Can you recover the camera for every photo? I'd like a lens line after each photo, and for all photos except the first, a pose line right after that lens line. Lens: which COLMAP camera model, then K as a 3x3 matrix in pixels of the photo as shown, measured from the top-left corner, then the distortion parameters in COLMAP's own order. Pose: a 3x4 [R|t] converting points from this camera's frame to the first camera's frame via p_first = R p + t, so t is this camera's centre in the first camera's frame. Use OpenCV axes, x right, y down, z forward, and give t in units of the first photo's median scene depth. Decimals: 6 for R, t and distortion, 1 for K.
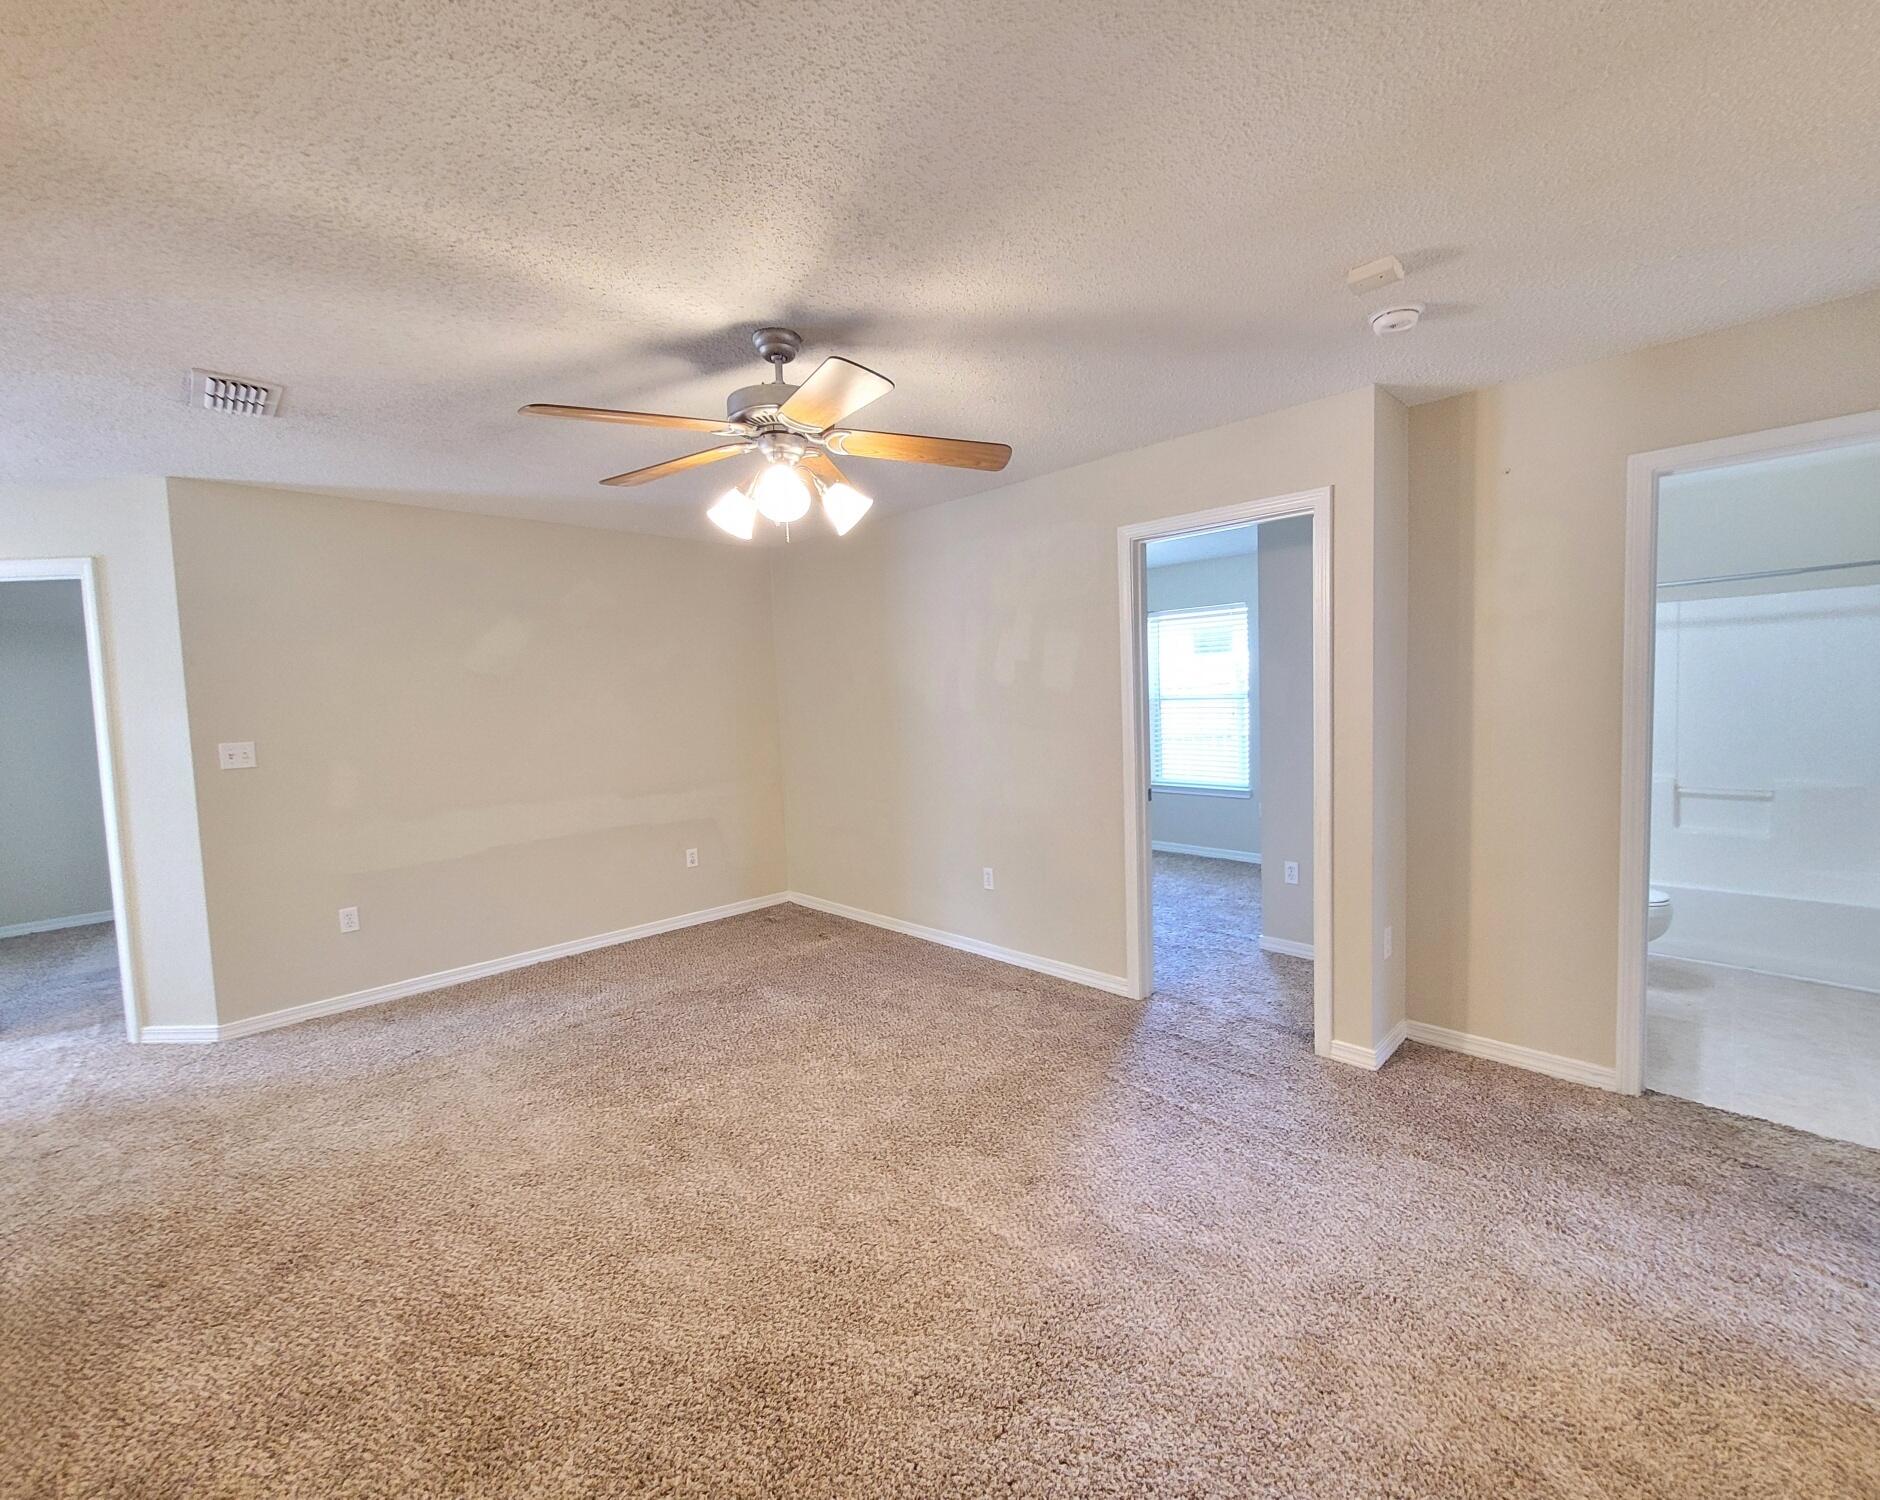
lens RADIAL K [[784.9, 0, 940.0], [0, 784.9, 750.0], [0, 0, 1]] dist [0.000683, -0.000106]
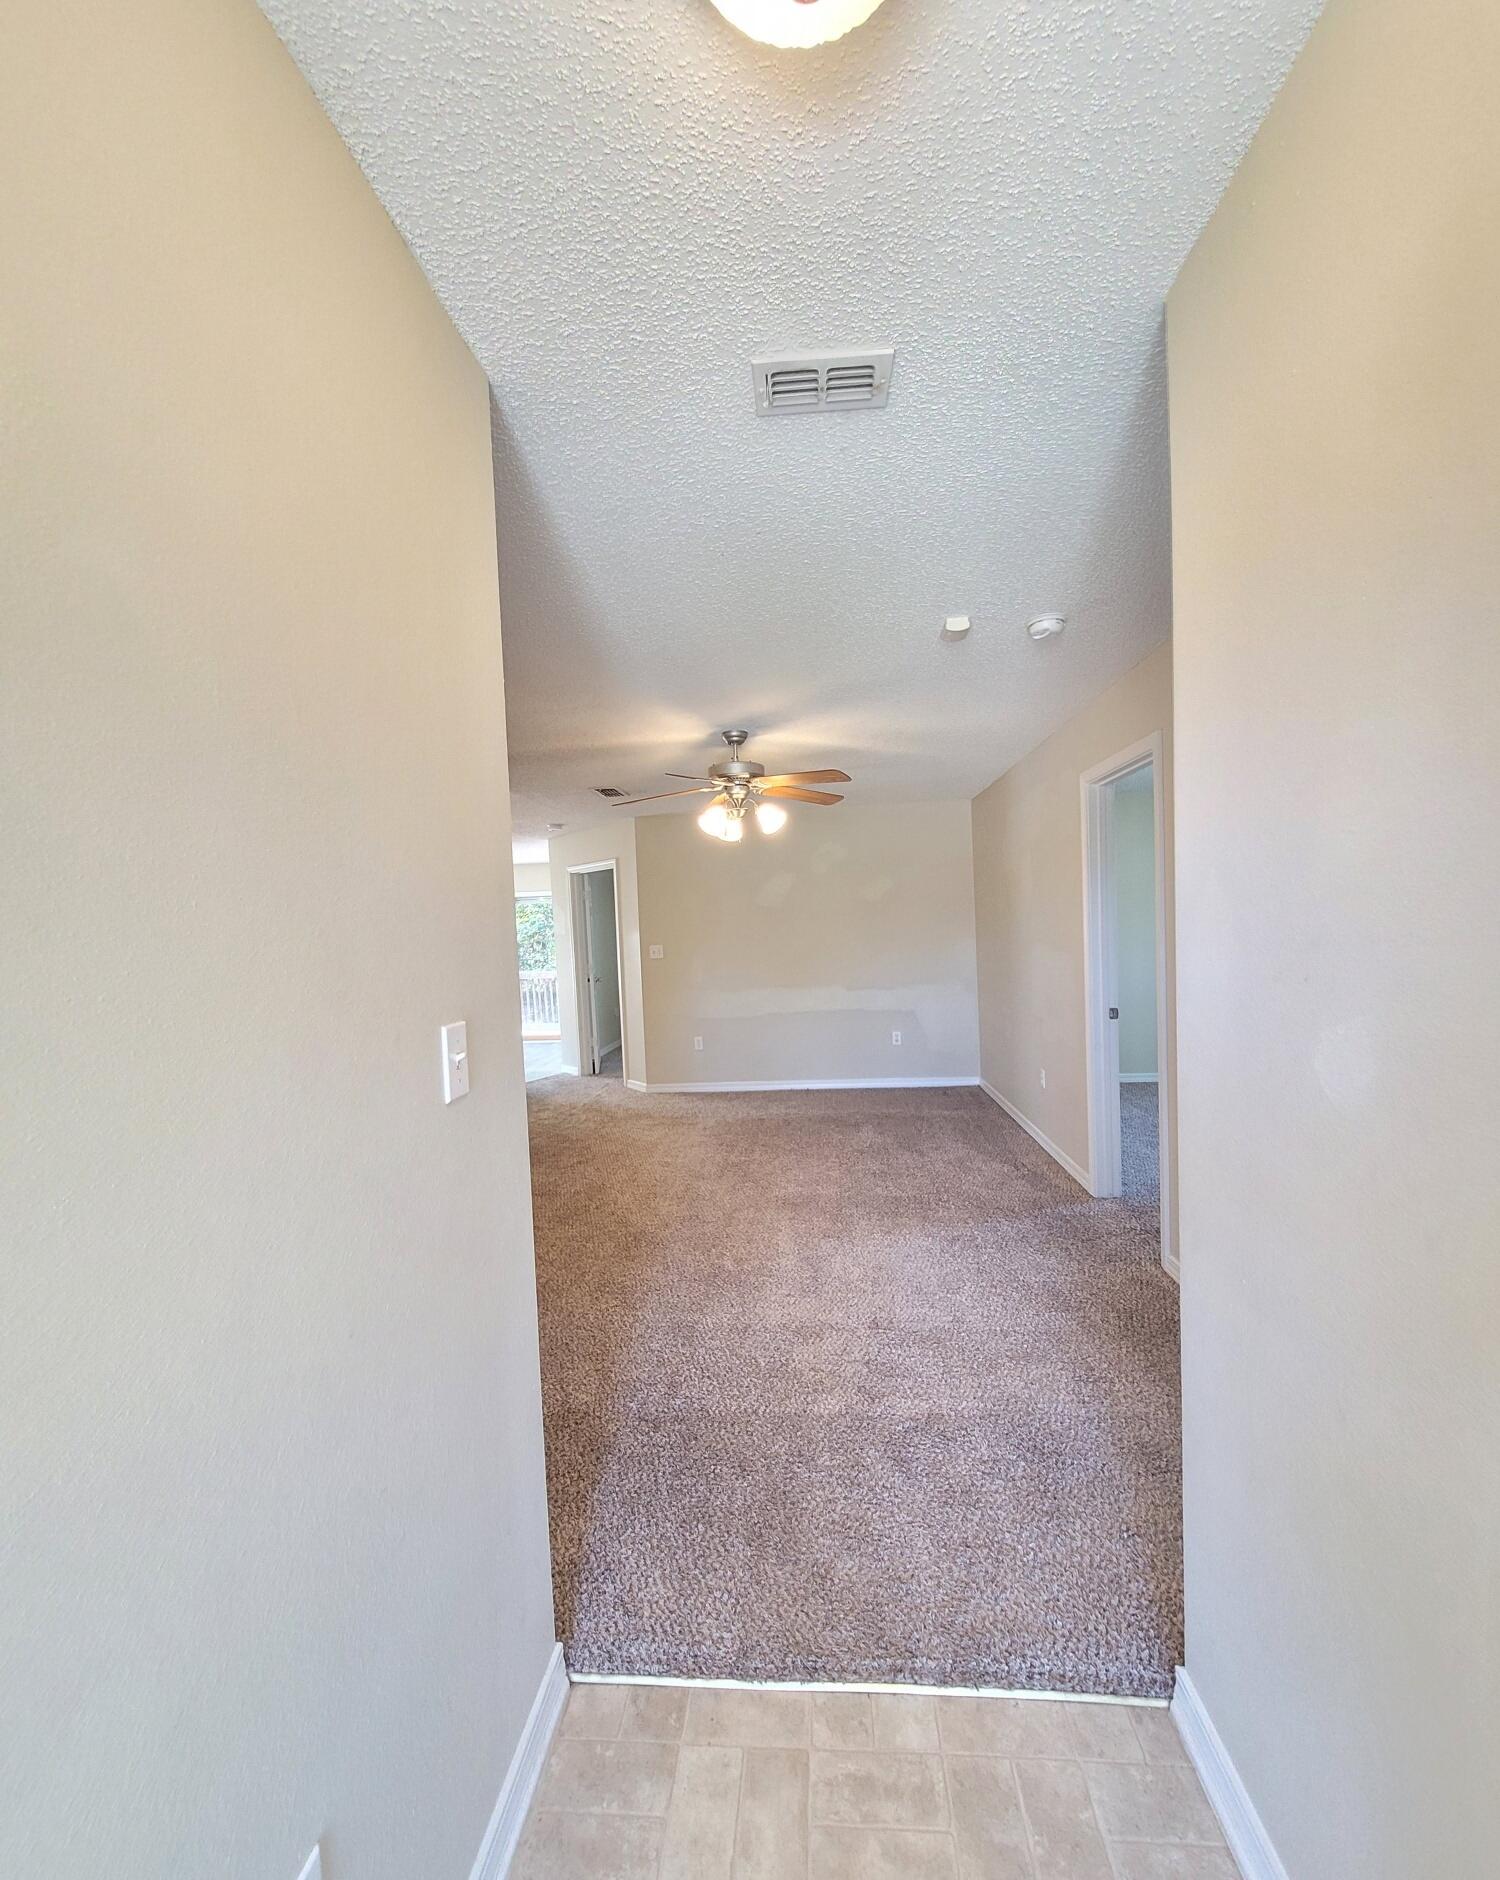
lens RADIAL K [[784.9, 0, 752.8], [0, 784.9, 969.0], [0, 0, 1]] dist [0.000683, -0.000106]
pose [[0.638718, 0.046904, -0.768010, 0.820836], [-0.038667, 0.998836, 0.028843, -0.017132], [0.768469, 0.011274, 0.639788, -0.090730]]
